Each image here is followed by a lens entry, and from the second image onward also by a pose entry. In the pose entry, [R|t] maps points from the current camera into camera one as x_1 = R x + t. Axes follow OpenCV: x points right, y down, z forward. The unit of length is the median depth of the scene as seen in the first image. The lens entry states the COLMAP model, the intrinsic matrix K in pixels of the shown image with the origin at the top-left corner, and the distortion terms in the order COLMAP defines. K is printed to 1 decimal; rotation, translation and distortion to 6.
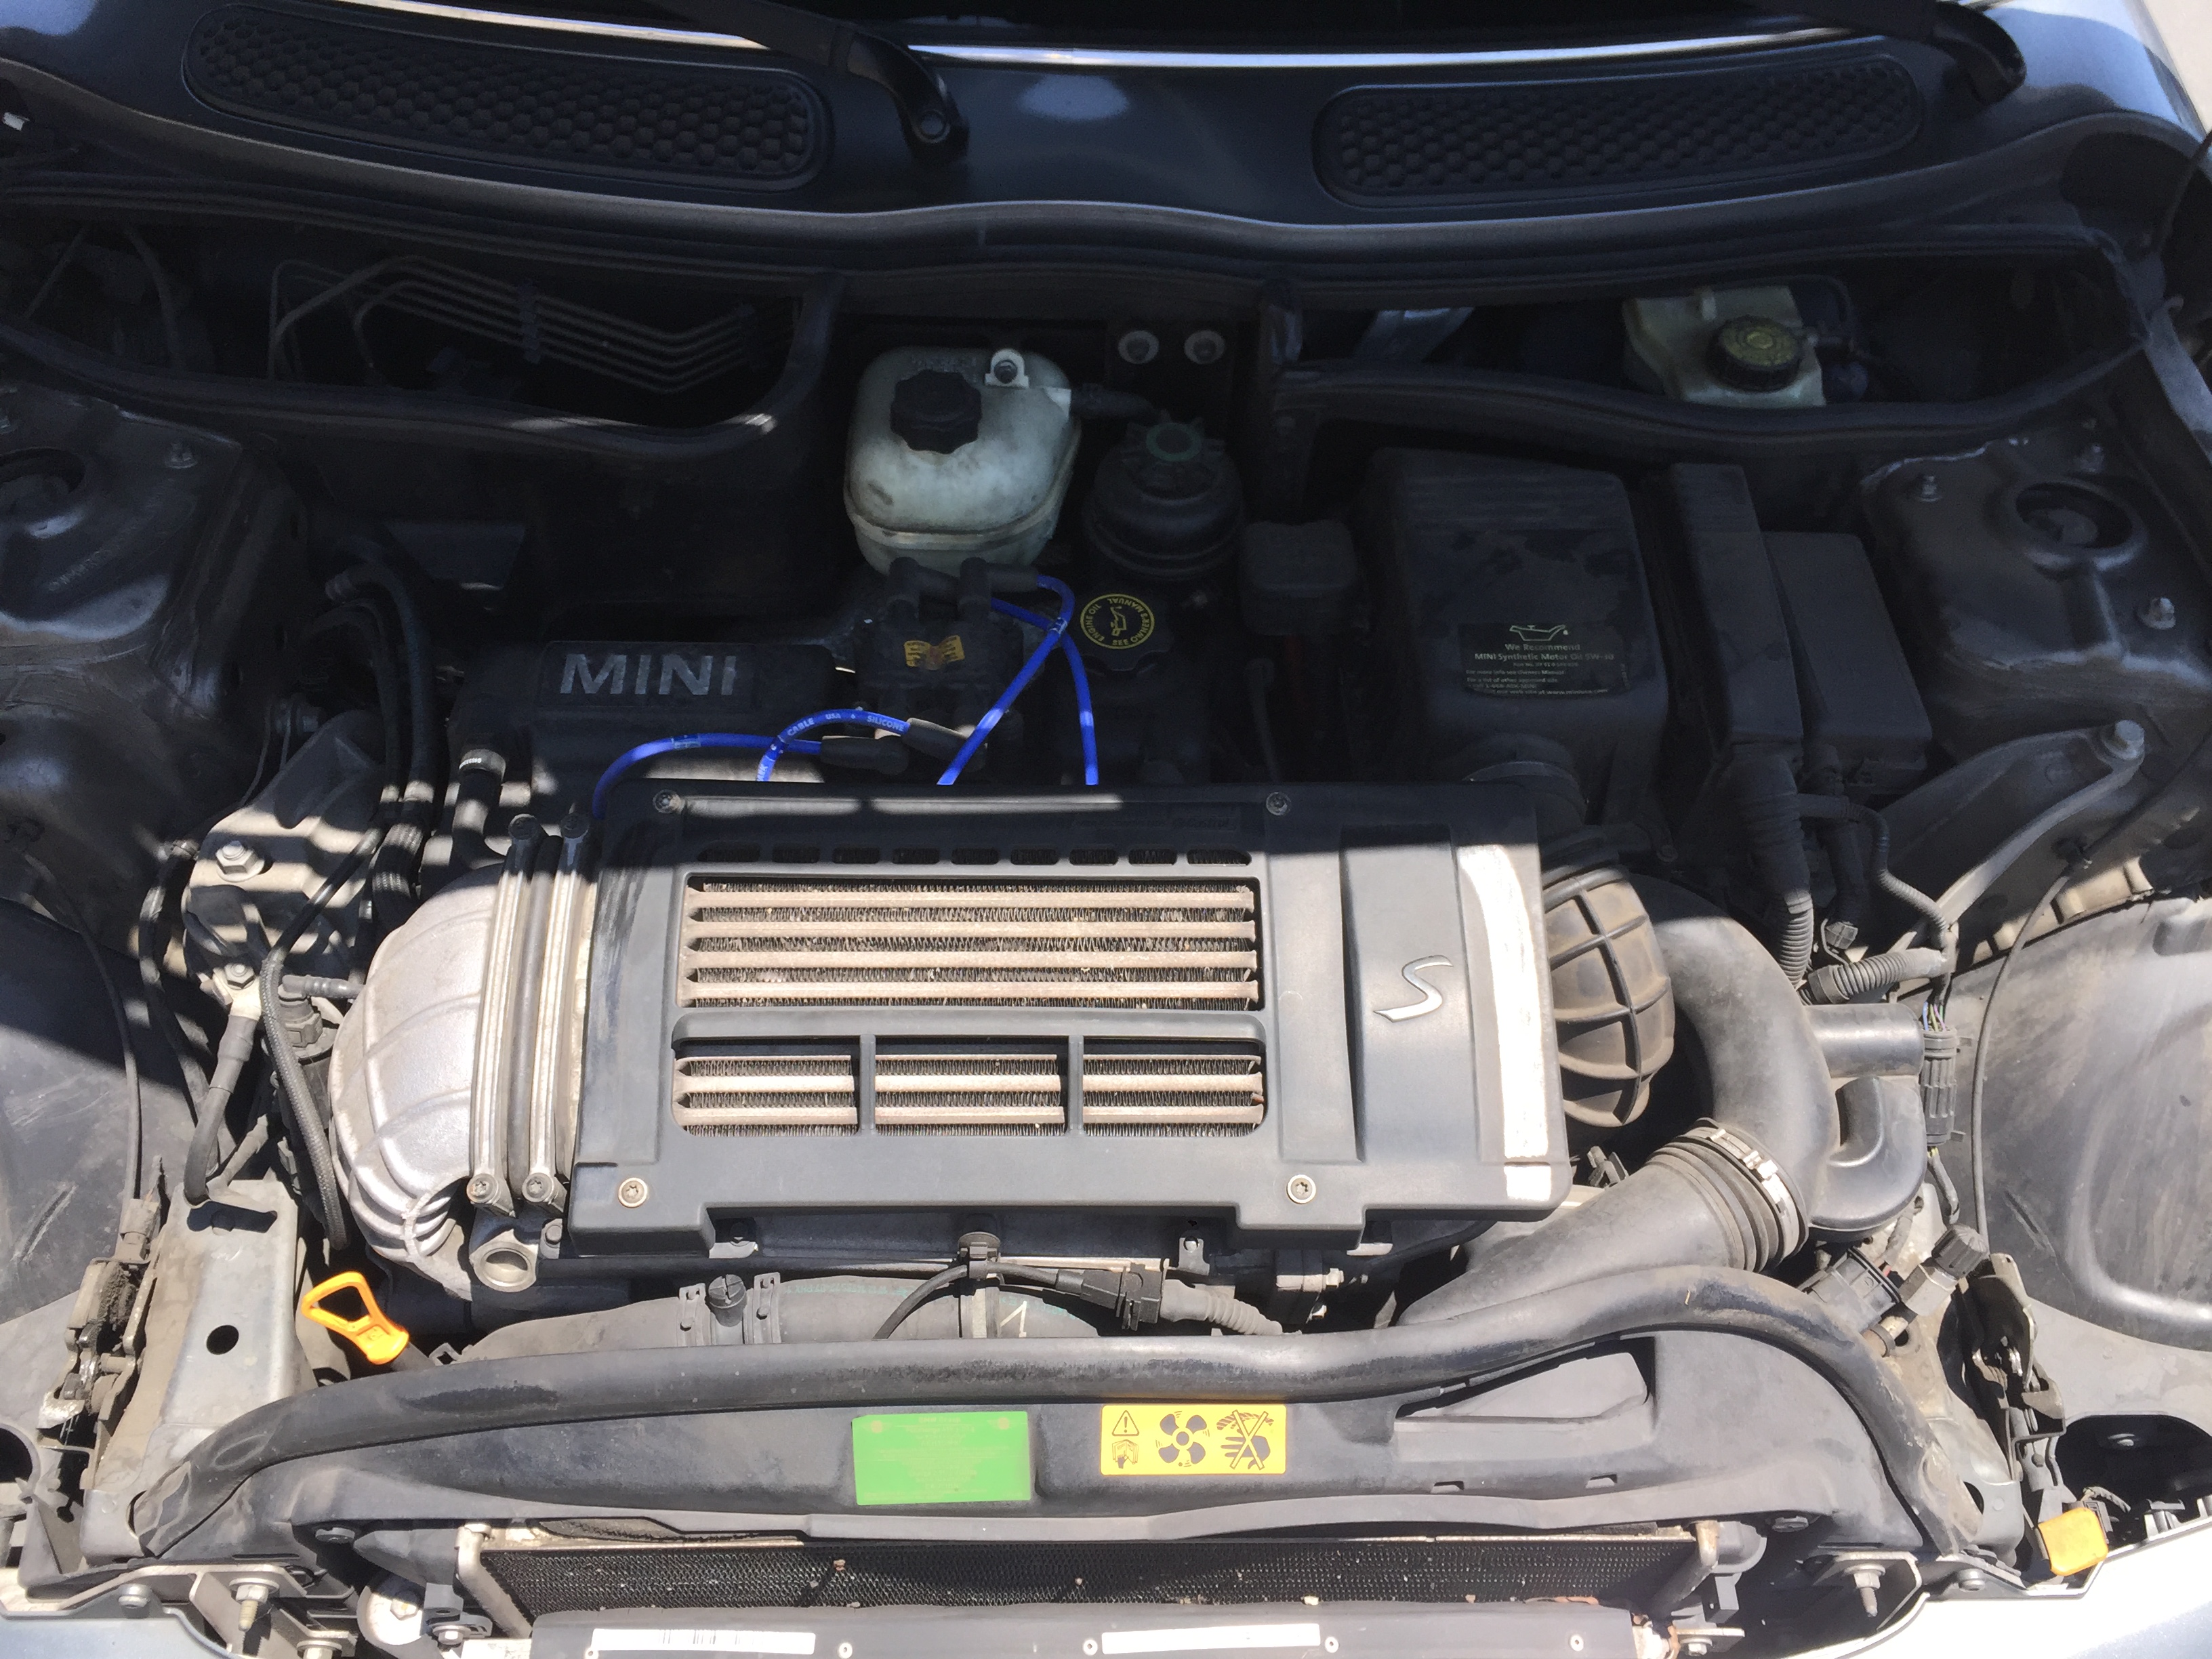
lens RADIAL K [[1901.9, 0, 1068.3], [0, 1901.9, 777.1], [0, 0, 1]] dist [0.085564, -0.124501]
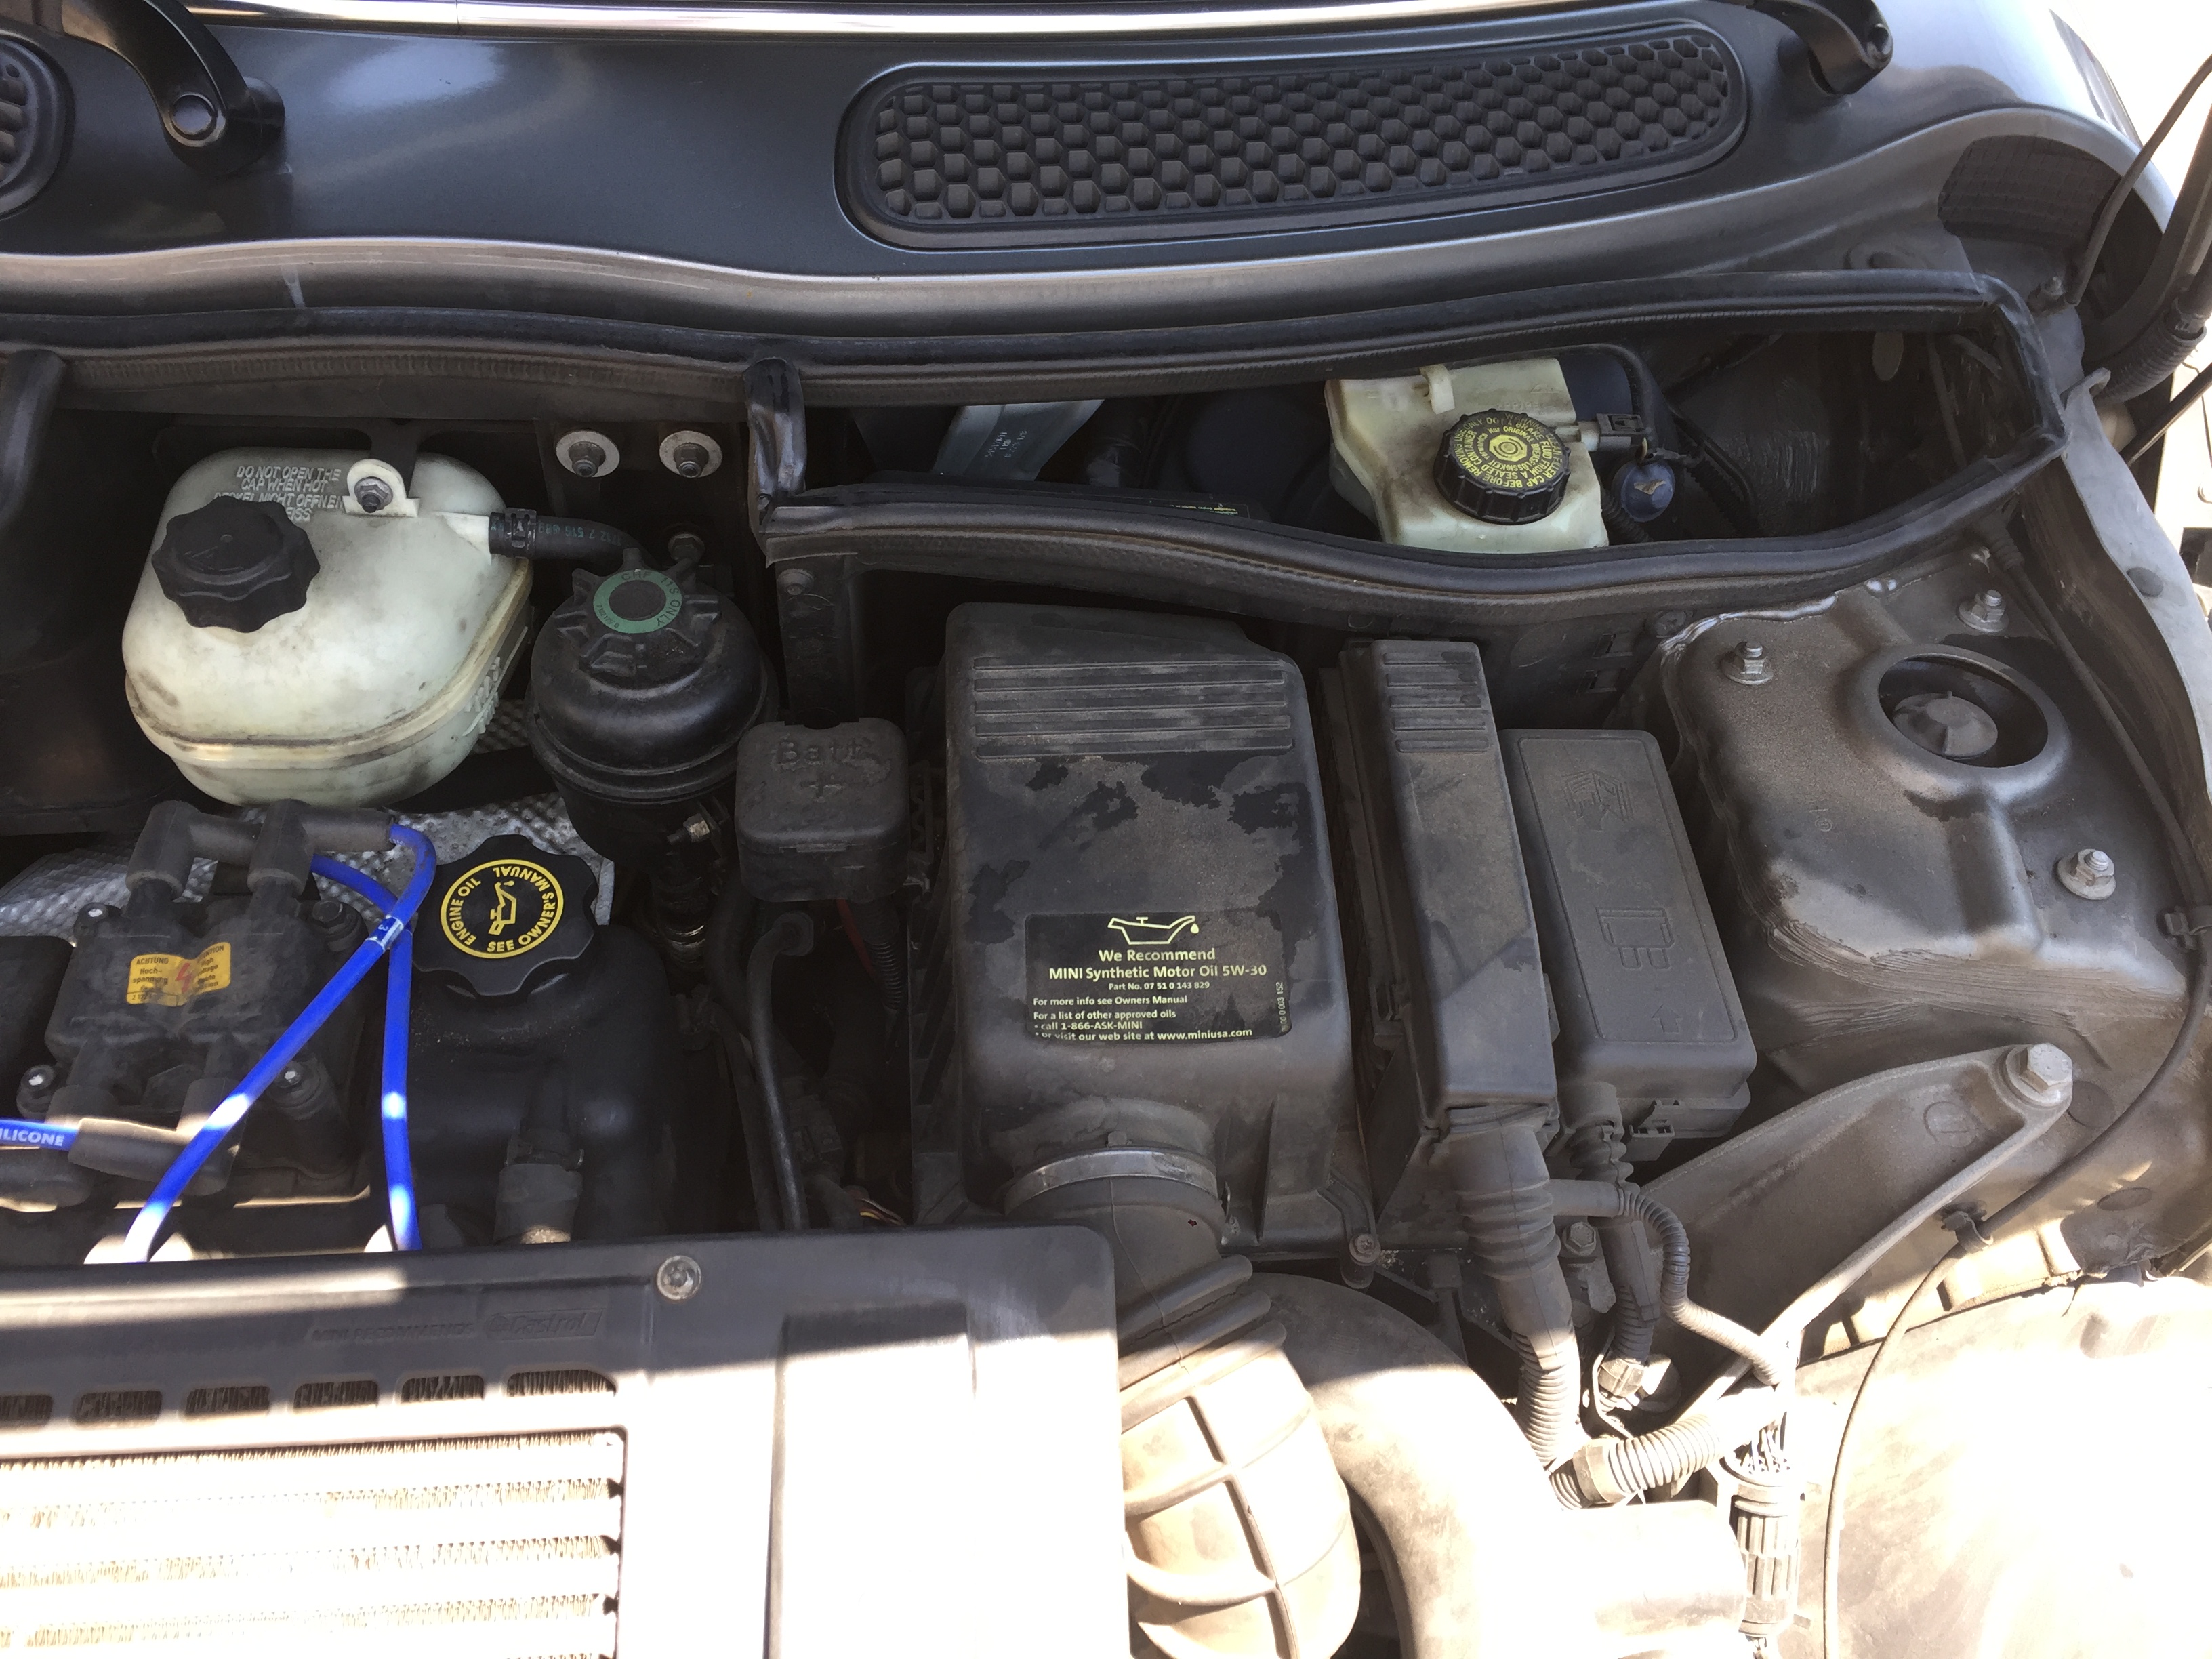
lens RADIAL K [[1901.9, 0, 1066.7], [0, 1901.9, 776.4], [0, 0, 1]] dist [0.085564, -0.124501]
pose [[0.998474, -0.012695, 0.053752, 0.173090], [0.011822, 0.999794, 0.016526, -0.129308], [-0.053950, -0.015865, 0.998418, 0.346427]]
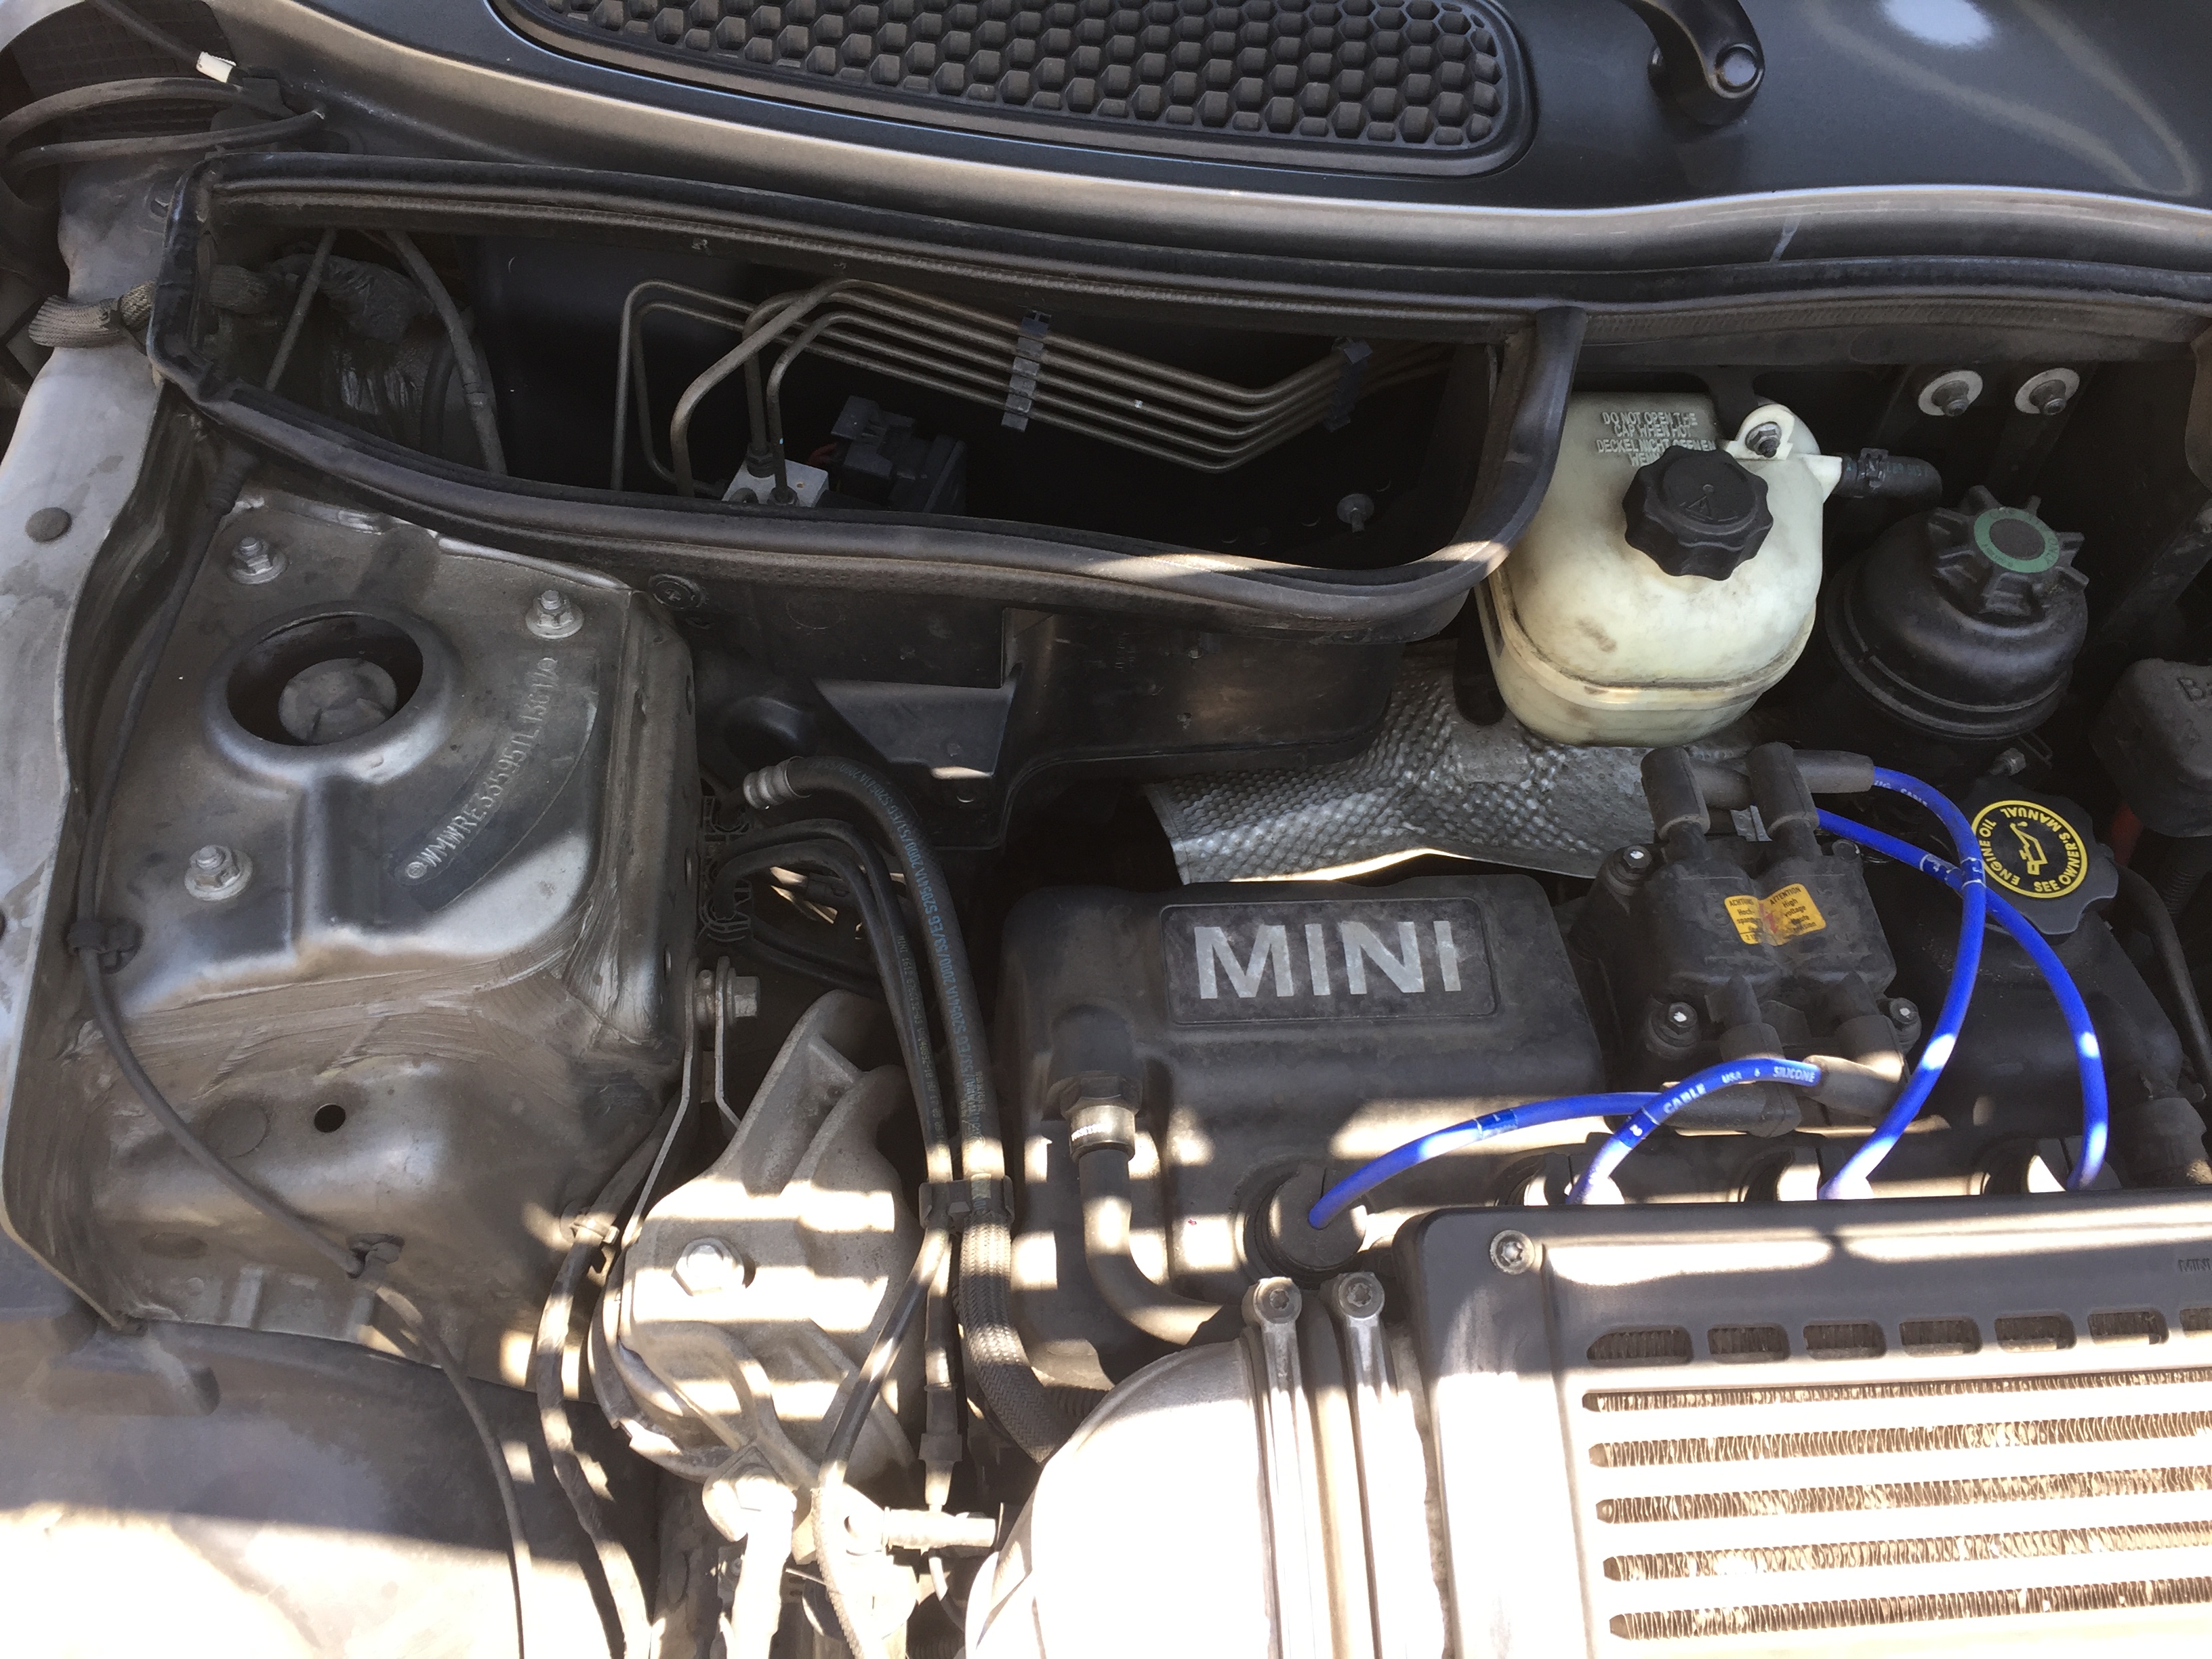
lens RADIAL K [[1901.9, 0, 1069.5], [0, 1901.9, 778.6], [0, 0, 1]] dist [0.085564, -0.124501]
pose [[0.998847, -0.024361, 0.041370, -0.315044], [0.021185, 0.996917, 0.075554, -0.156483], [-0.043083, -0.074590, 0.996283, 0.353003]]
